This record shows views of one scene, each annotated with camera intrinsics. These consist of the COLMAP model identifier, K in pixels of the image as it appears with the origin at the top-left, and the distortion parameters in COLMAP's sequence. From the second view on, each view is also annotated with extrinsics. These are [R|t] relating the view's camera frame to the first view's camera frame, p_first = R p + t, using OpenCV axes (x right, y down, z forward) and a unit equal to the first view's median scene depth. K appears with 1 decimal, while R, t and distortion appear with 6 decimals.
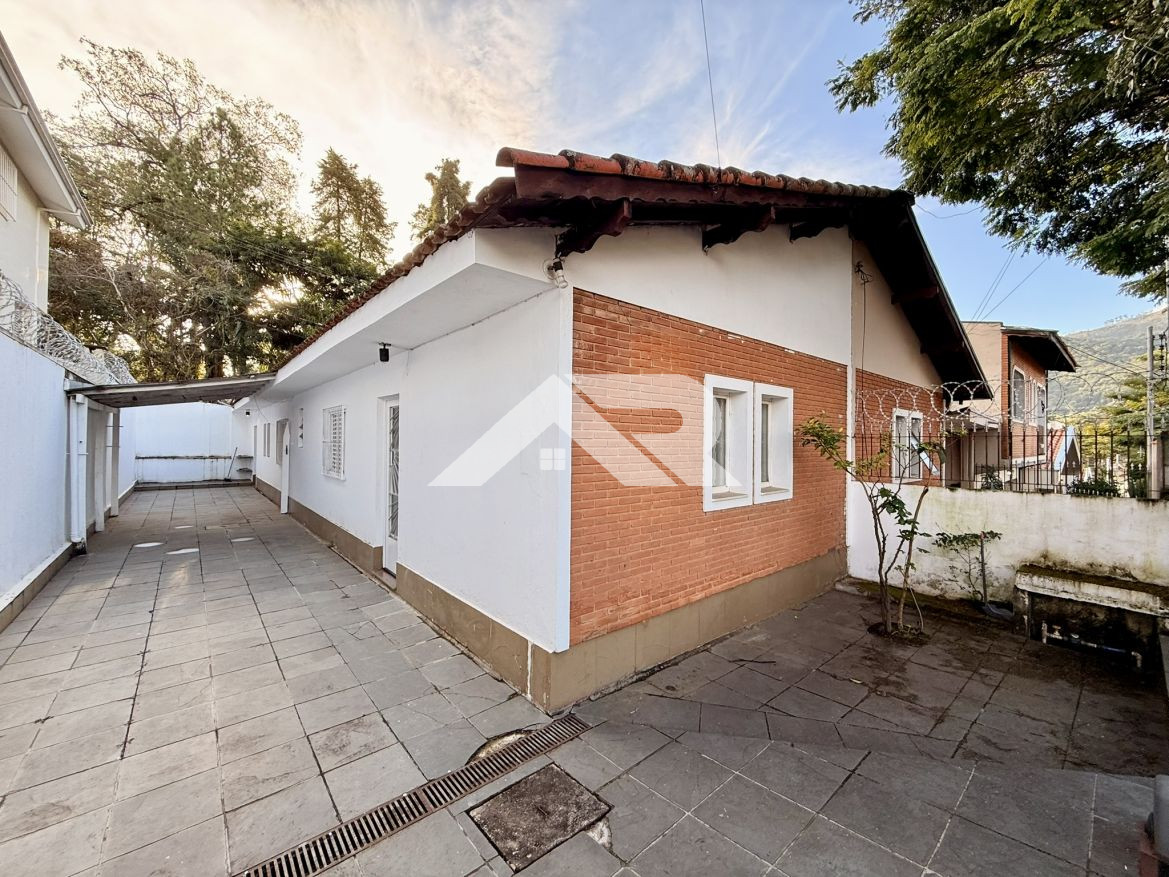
lens RADIAL K [[464.5, 0, 581.5], [0, 464.5, 439.5], [0, 0, 1]] dist [0.000425, 0.000083]
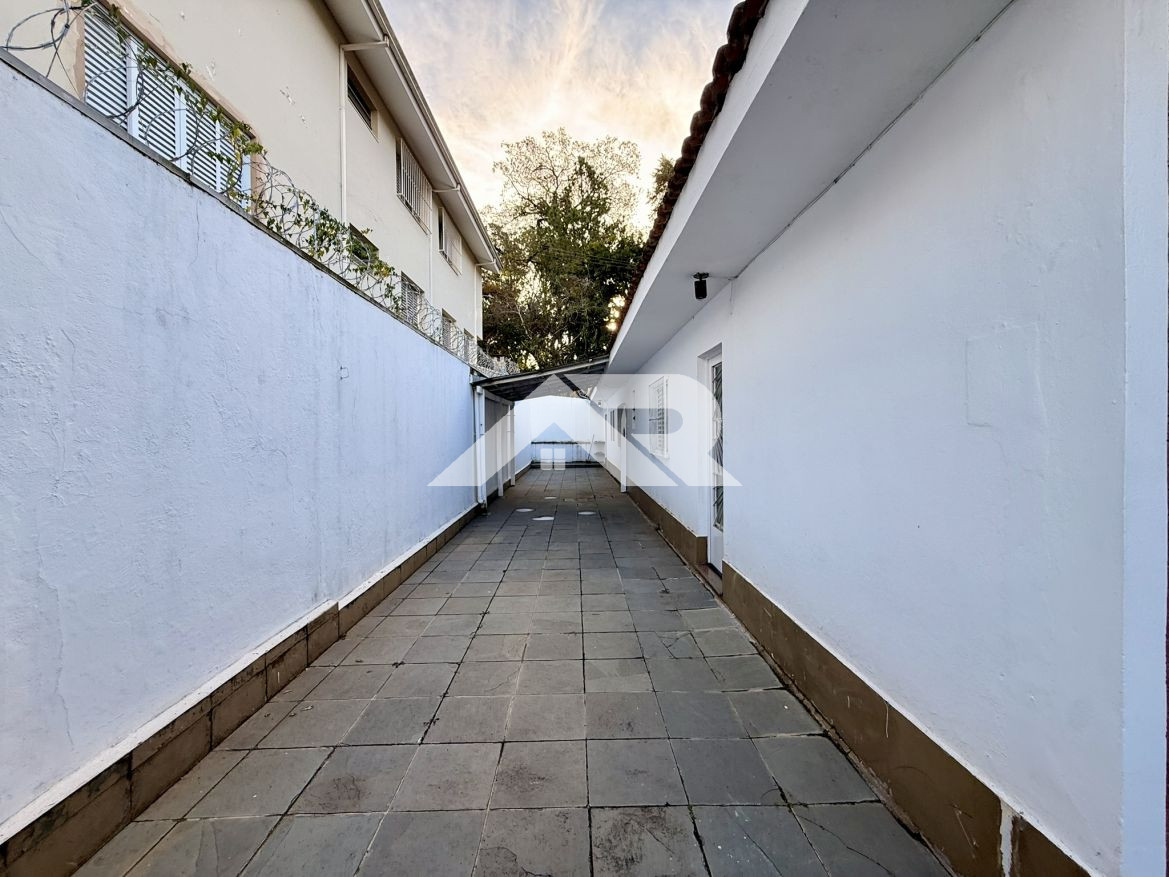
lens RADIAL K [[464.5, 0, 580.7], [0, 464.5, 436.9], [0, 0, 1]] dist [0.000425, 0.000083]
pose [[0.772367, -0.012006, -0.635063, -0.082952], [0.021845, 0.999732, 0.007668, 0.045244], [0.634801, -0.019795, 0.772422, 0.246161]]
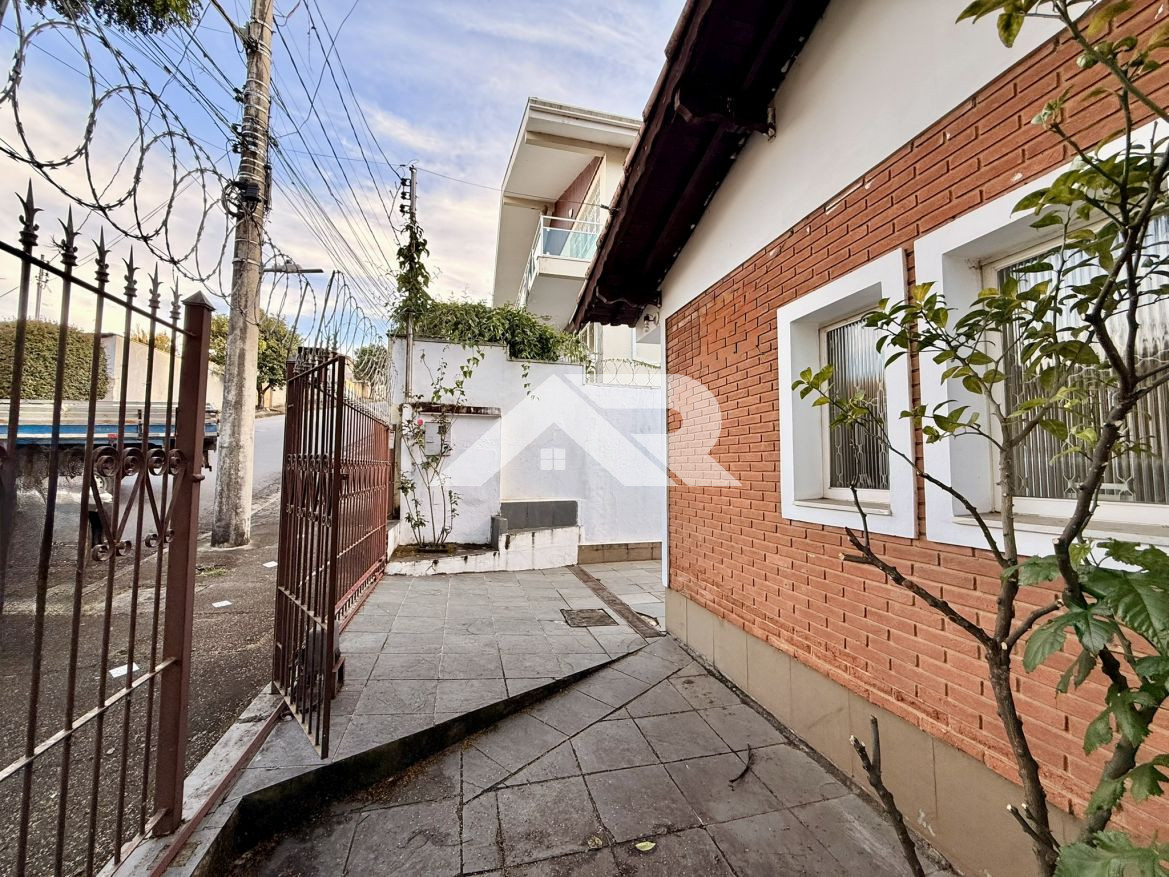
lens RADIAL K [[464.5, 0, 585.4], [0, 464.5, 438.8], [0, 0, 1]] dist [0.000425, 0.000083]
pose [[-0.433180, -0.069329, -0.898637, 0.750770], [-0.002307, 0.997119, -0.075815, 0.073506], [0.901304, -0.030769, -0.432092, 0.794223]]
